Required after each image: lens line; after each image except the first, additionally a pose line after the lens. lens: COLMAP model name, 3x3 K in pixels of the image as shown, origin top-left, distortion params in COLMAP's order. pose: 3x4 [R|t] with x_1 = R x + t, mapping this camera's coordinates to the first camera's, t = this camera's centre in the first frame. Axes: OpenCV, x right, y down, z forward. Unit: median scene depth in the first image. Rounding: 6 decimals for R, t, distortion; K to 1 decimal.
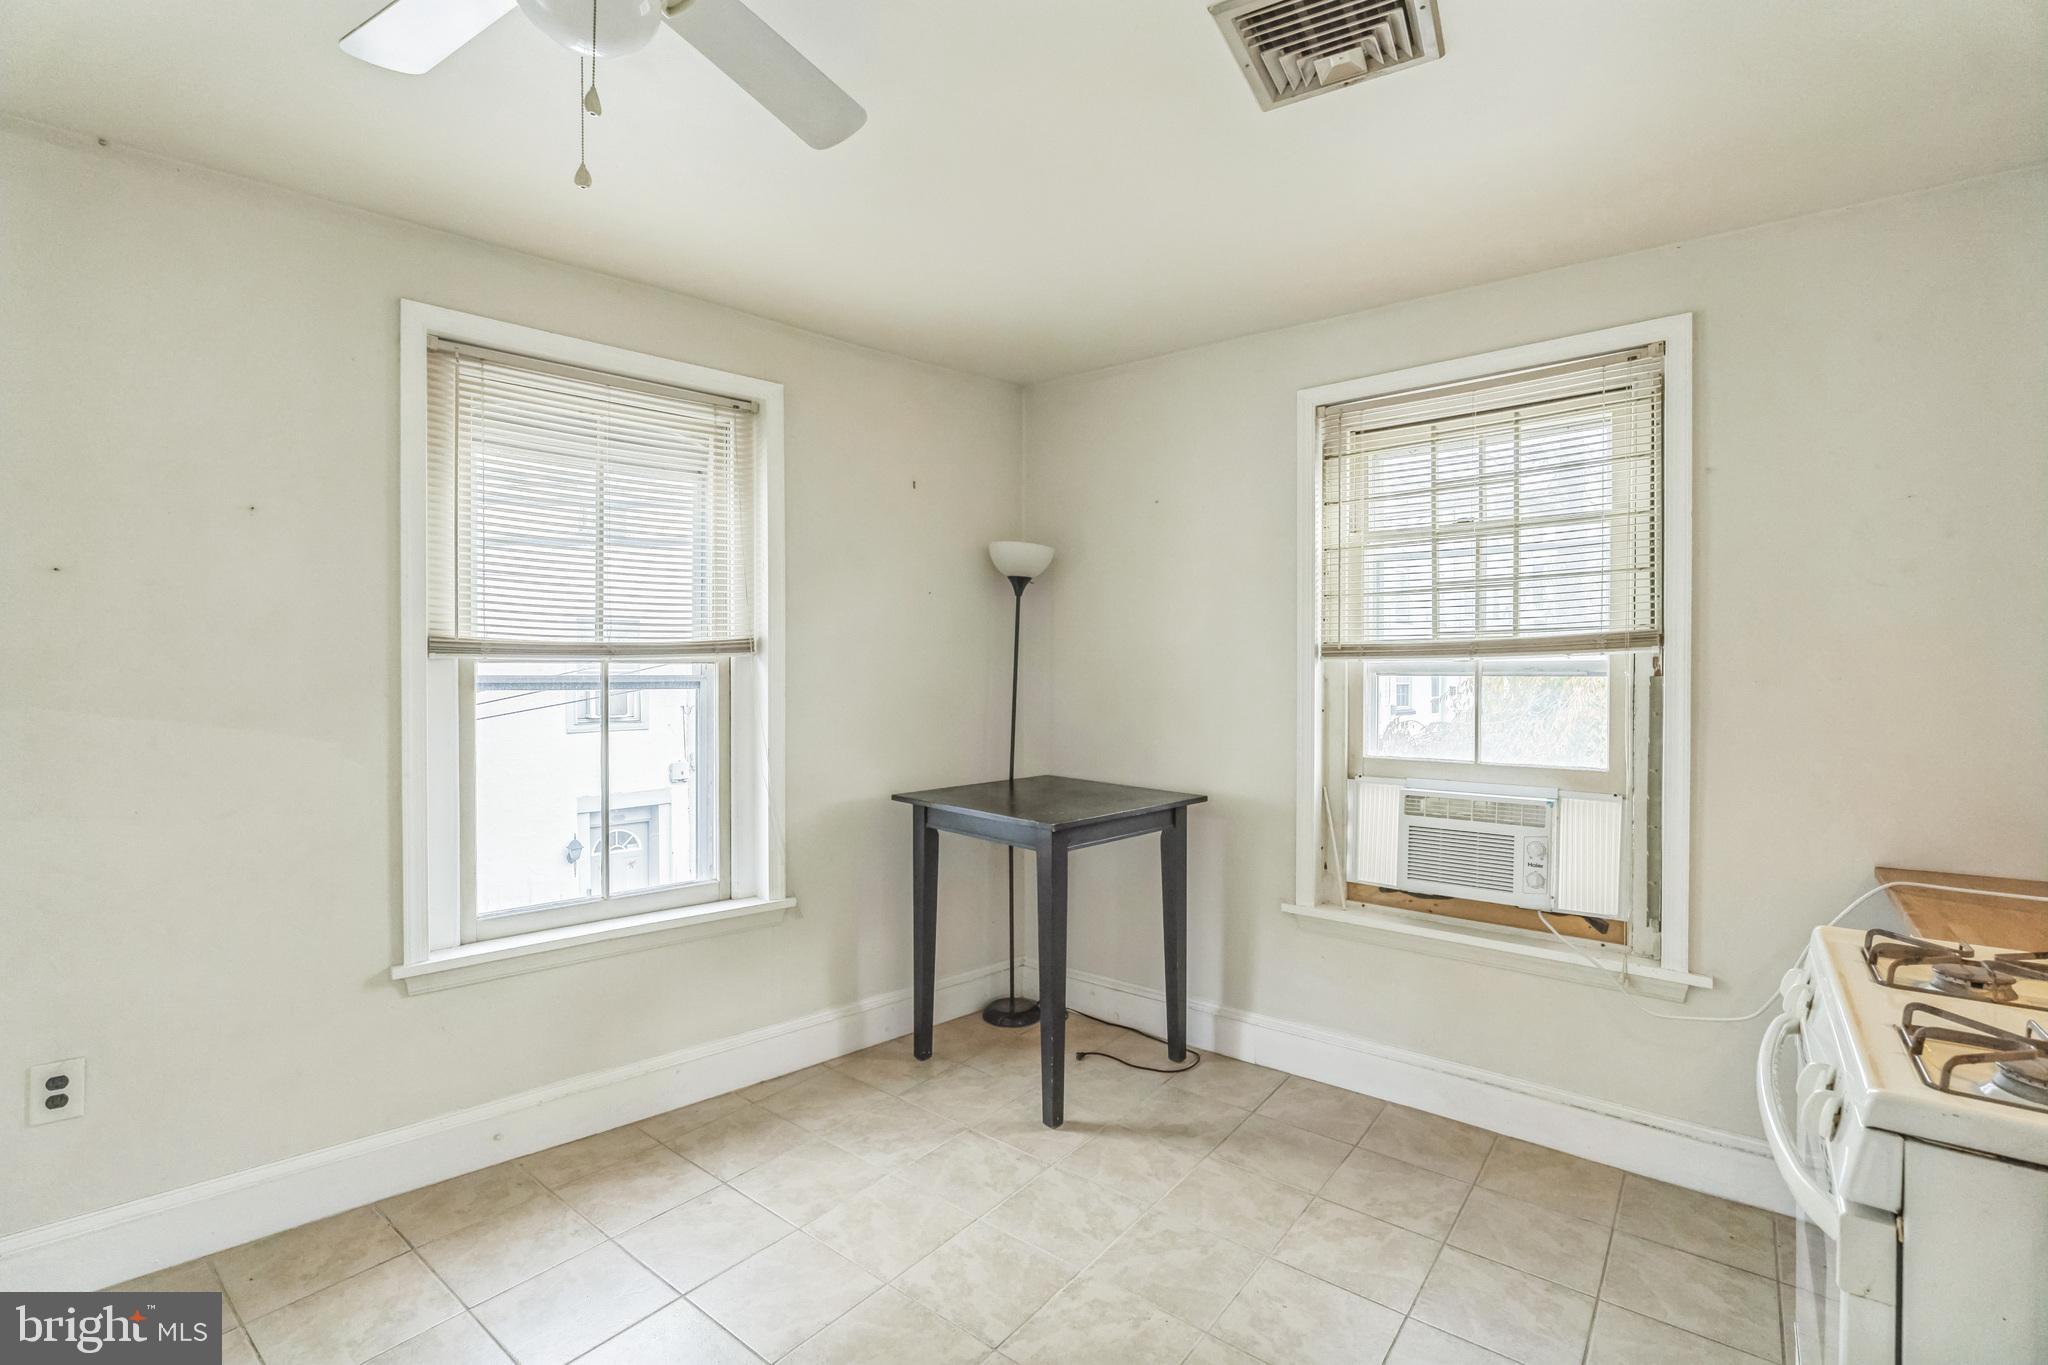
lens RADIAL K [[909.6, 0, 1025.4], [0, 909.6, 676.4], [0, 0, 1]] dist [-0.008513, 0.000097]
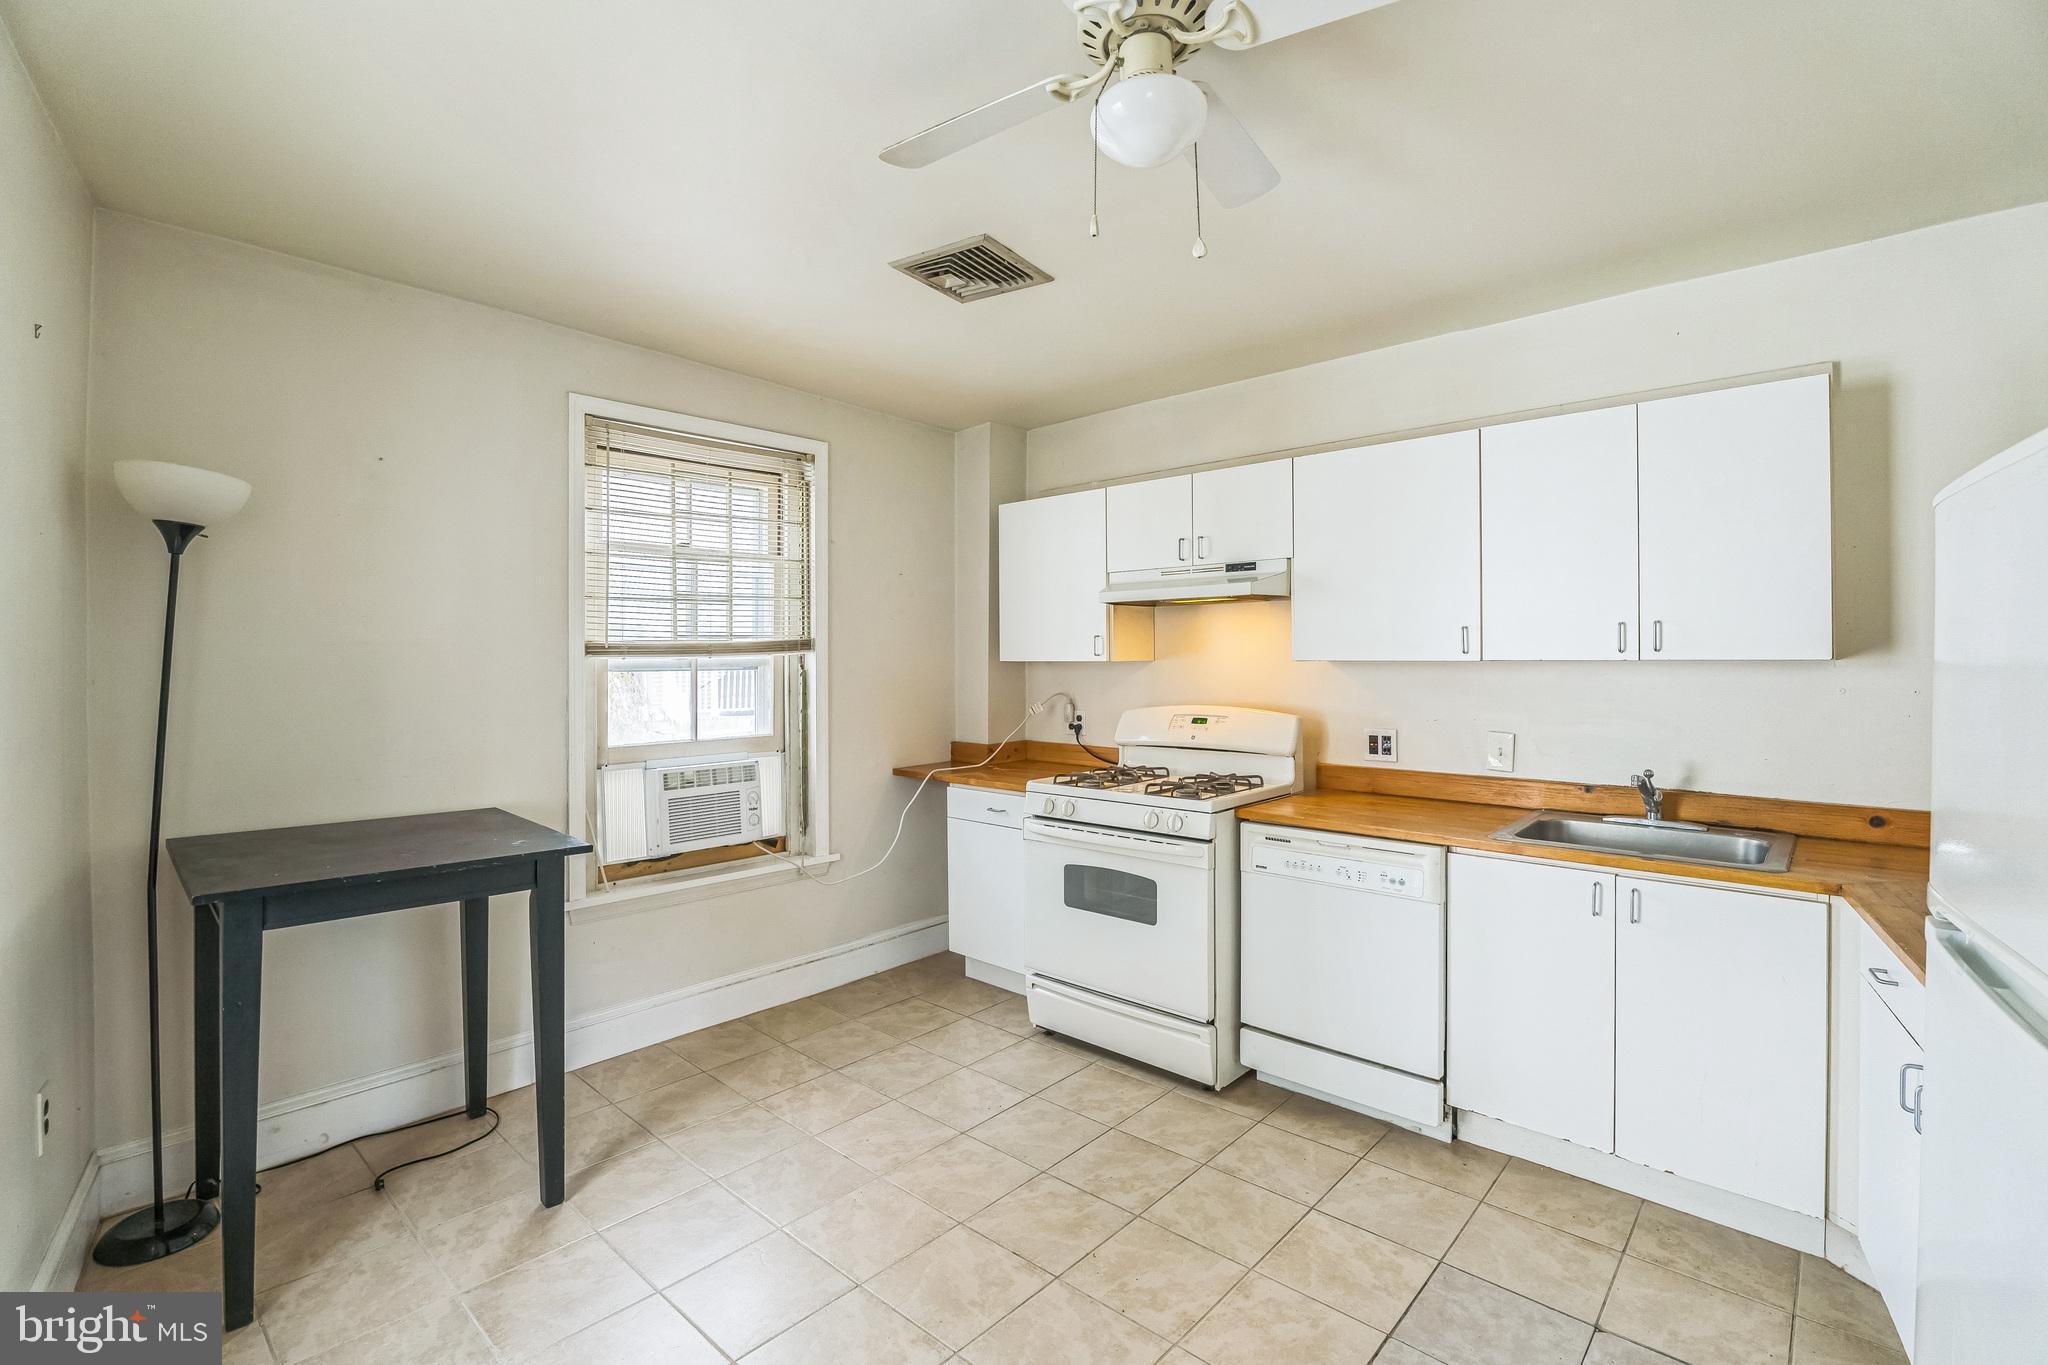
lens RADIAL K [[935.3, 0, 1001.6], [0, 935.3, 659.2], [0, 0, 1]] dist [-0.021343, -0.000304]
pose [[0.065061, 0.000306, 0.997881, -0.797273], [0.012257, 0.999924, -0.001106, -0.010936], [-0.997806, 0.012303, 0.065052, 0.519027]]
